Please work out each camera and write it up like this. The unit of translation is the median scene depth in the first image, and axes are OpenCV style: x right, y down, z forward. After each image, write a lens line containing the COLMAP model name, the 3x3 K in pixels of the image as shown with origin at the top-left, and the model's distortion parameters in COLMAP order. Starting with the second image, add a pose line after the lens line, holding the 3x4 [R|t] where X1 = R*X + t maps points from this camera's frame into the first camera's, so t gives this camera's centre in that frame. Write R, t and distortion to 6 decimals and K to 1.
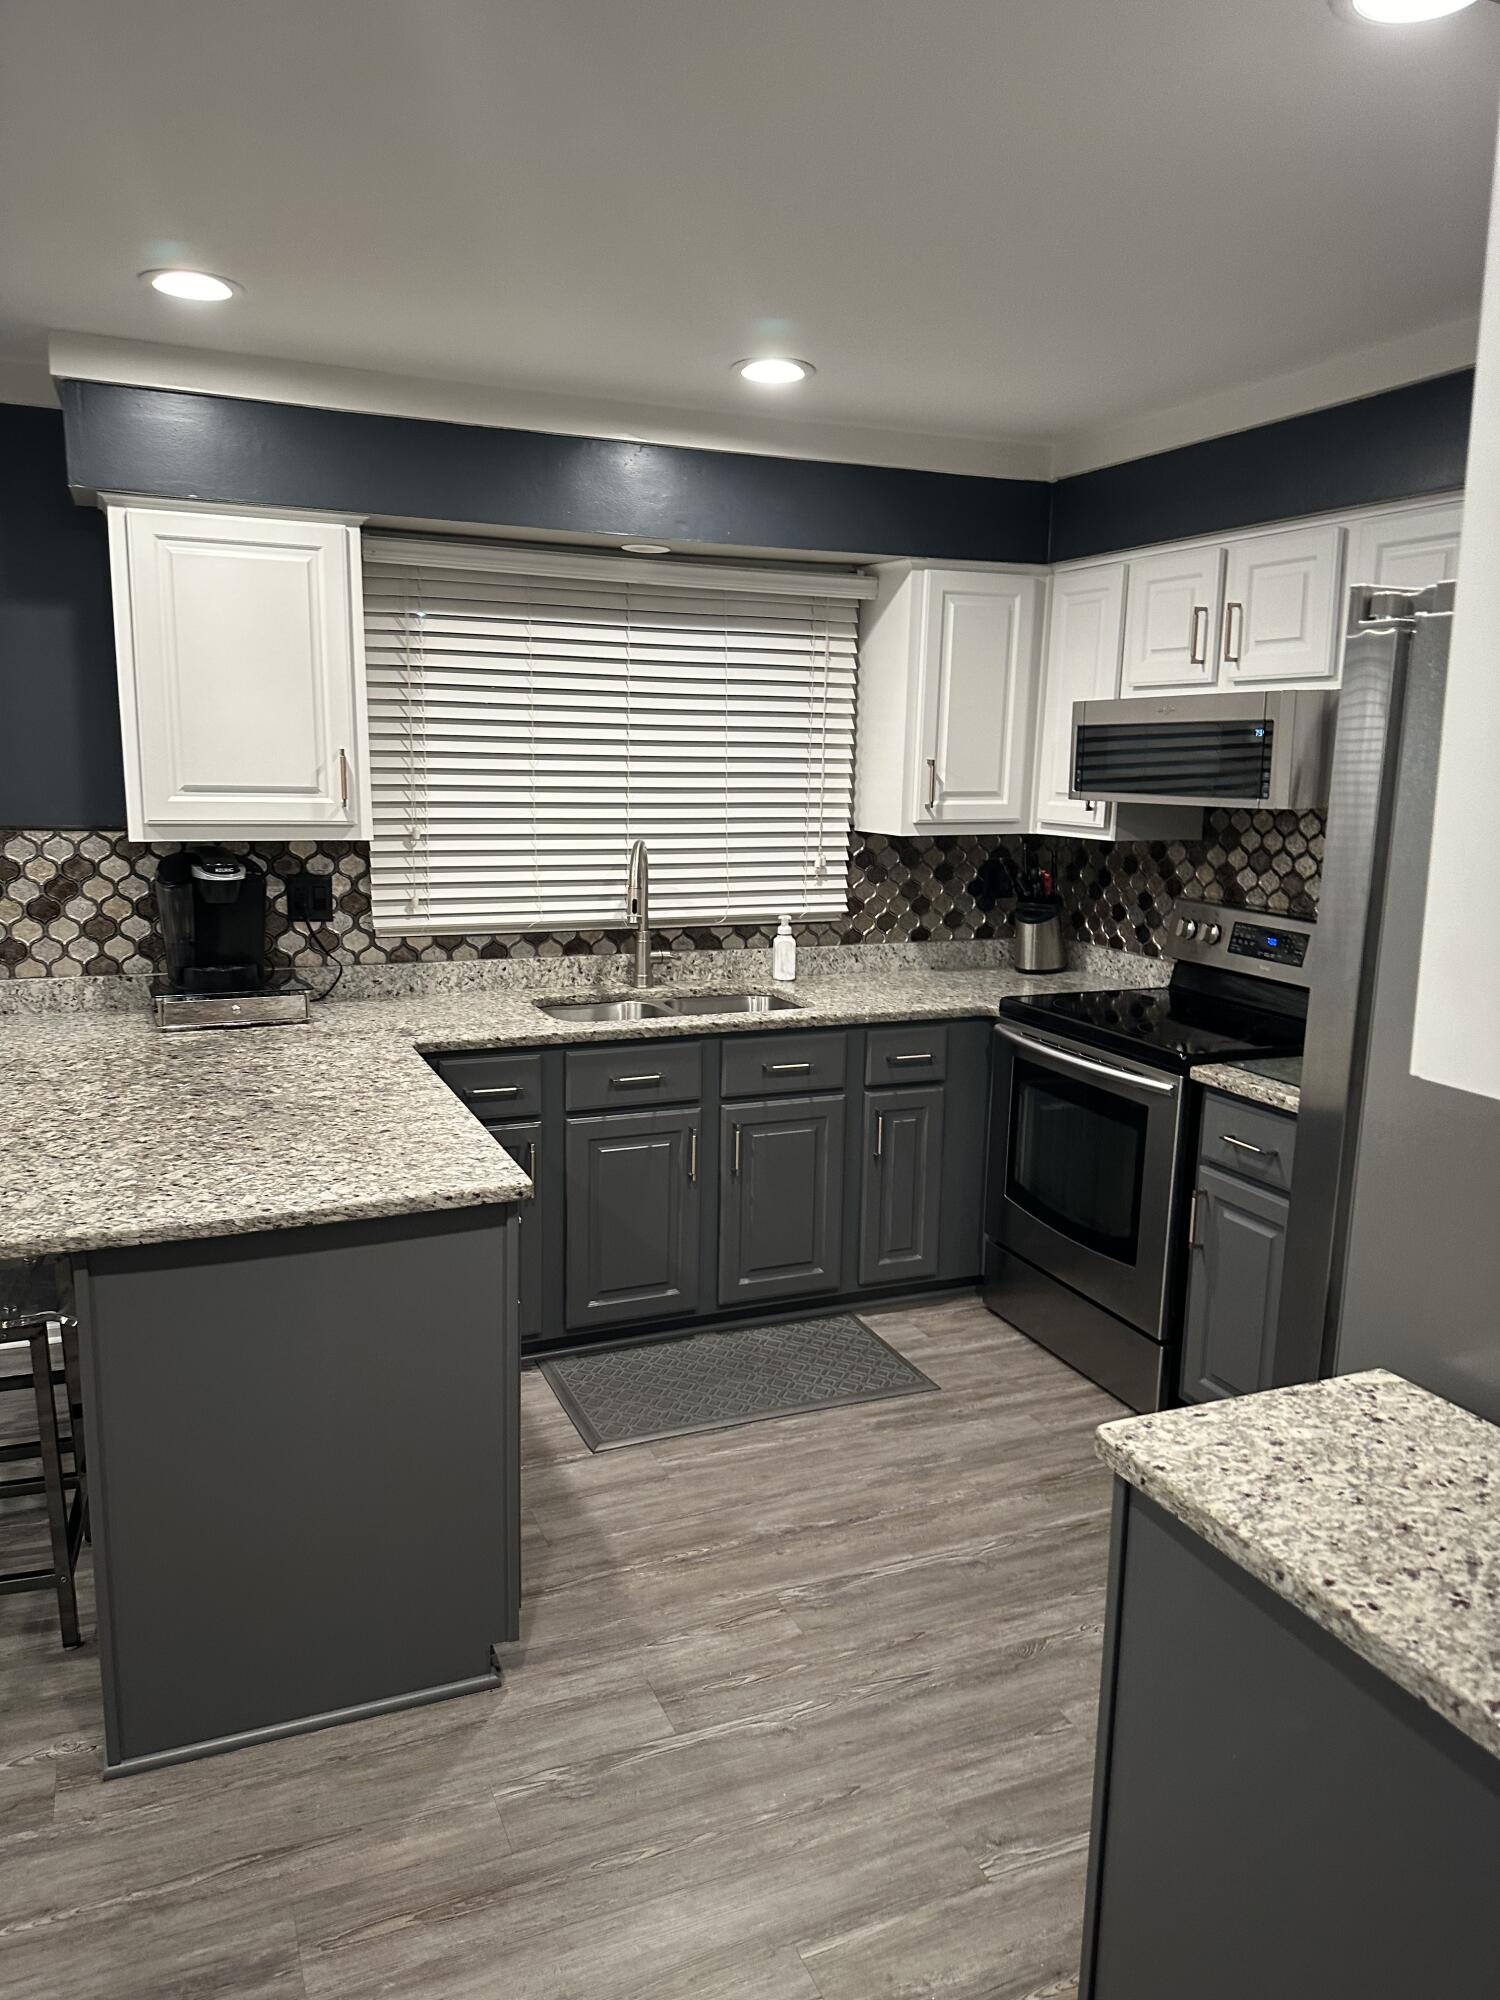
lens RADIAL K [[1369.7, 0, 720.3], [0, 1369.7, 1019.7], [0, 0, 1]] dist [0.119102, -0.153004]
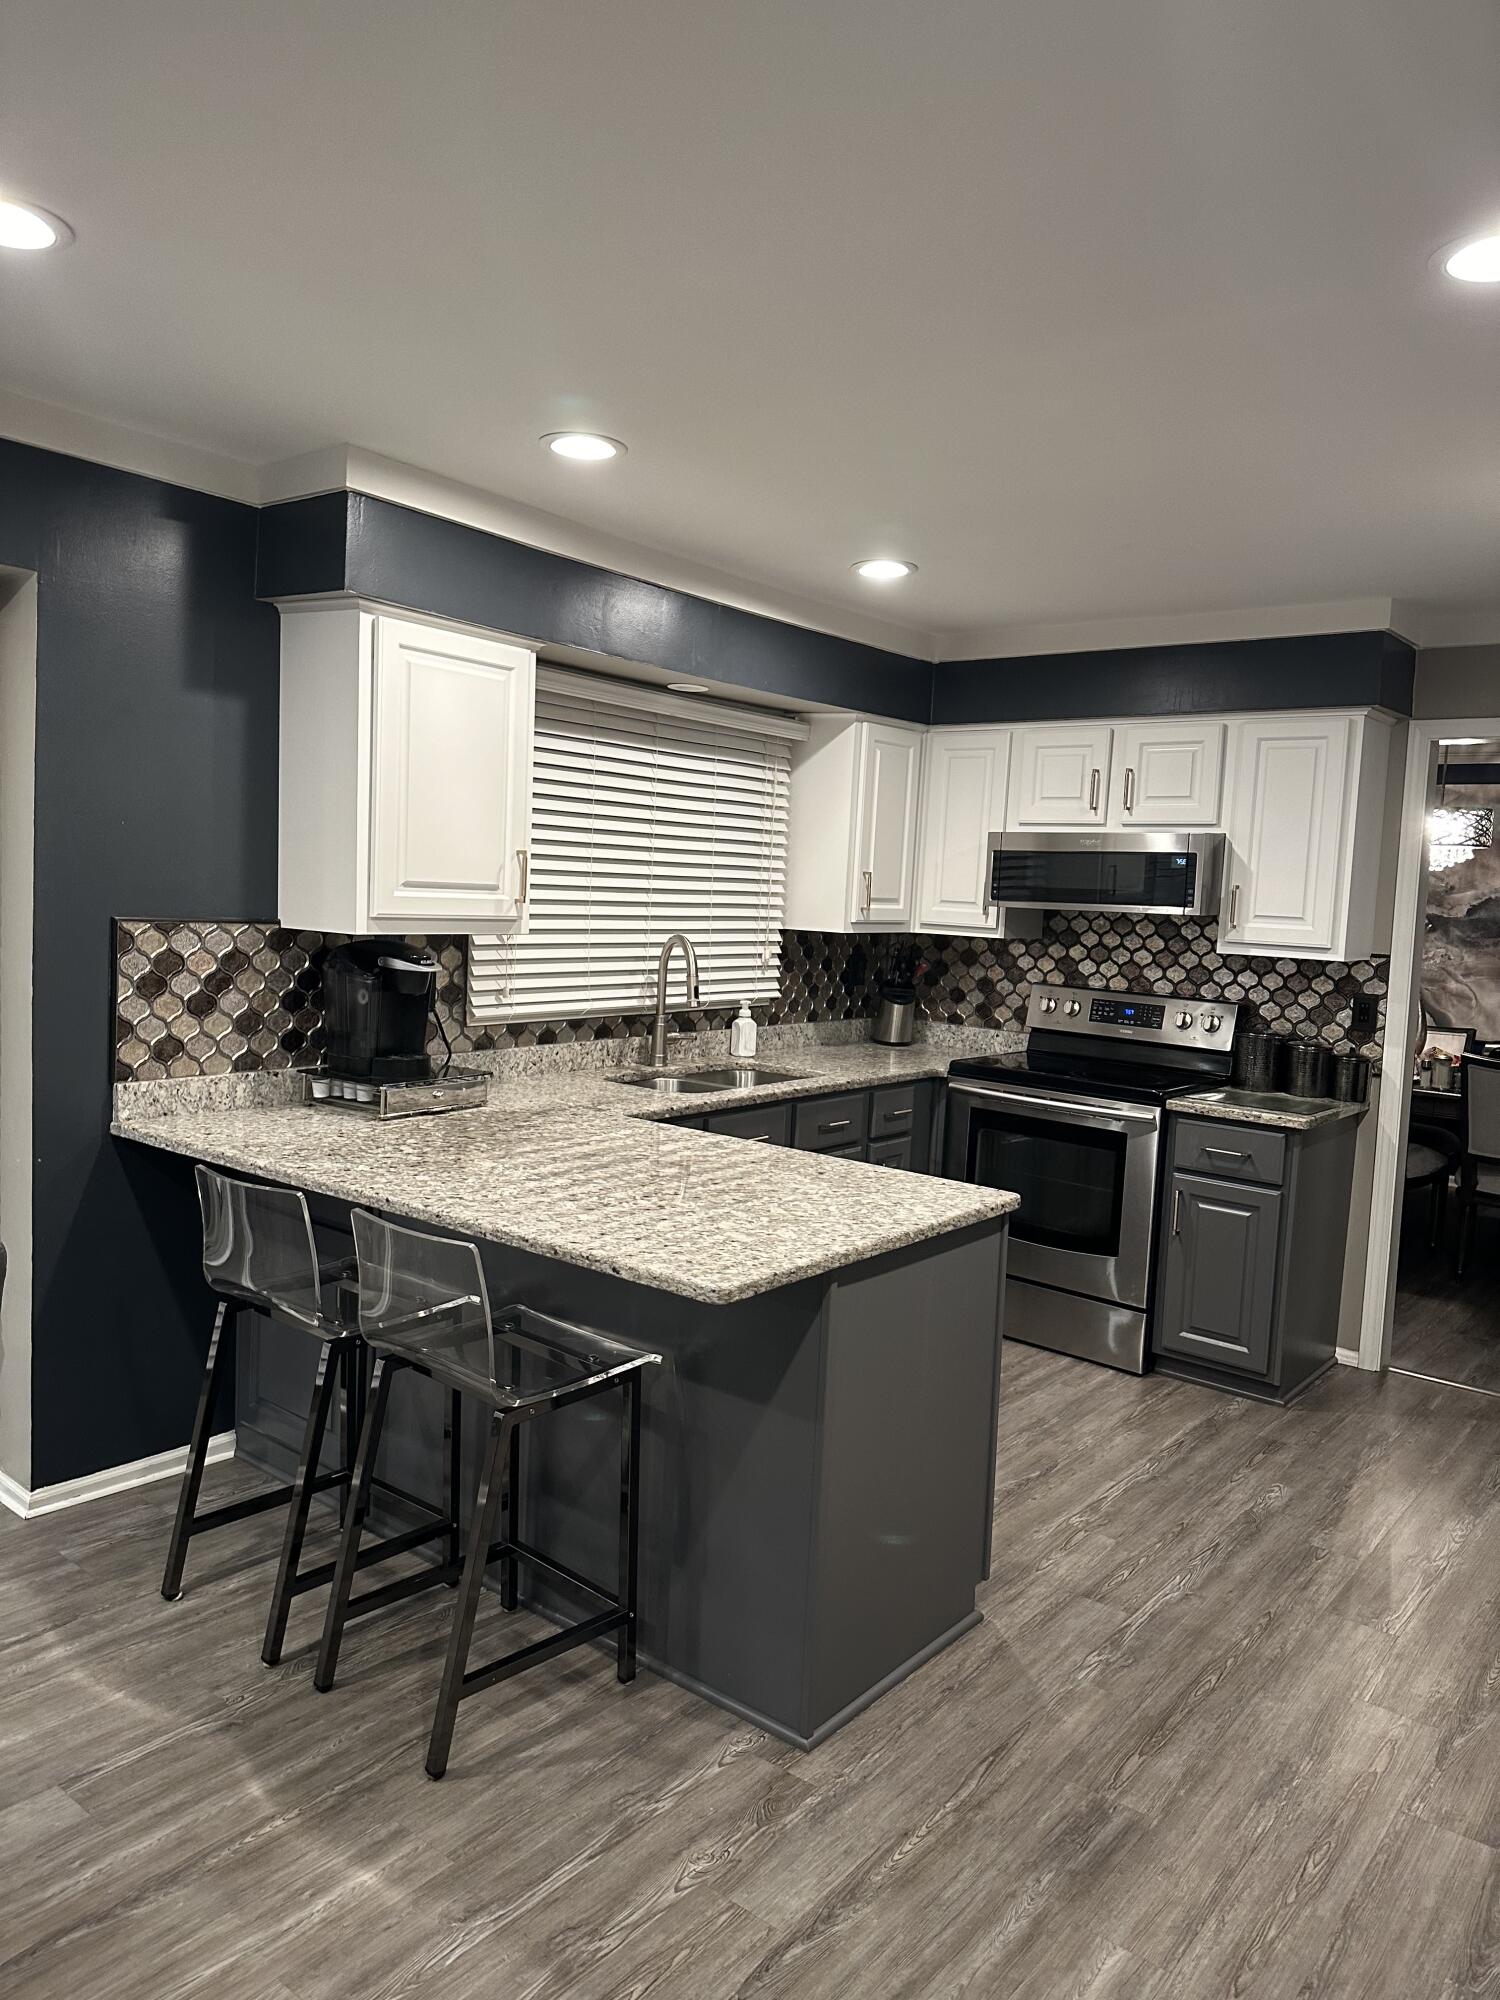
lens RADIAL K [[1392.9, 0, 725.7], [0, 1392.9, 1007.0], [0, 0, 1]] dist [0.161932, -0.206800]
pose [[0.876606, -0.018730, 0.480845, -0.593320], [0.059175, 0.995854, -0.069088, 0.010610], [-0.477557, 0.089017, 0.874080, -0.020548]]
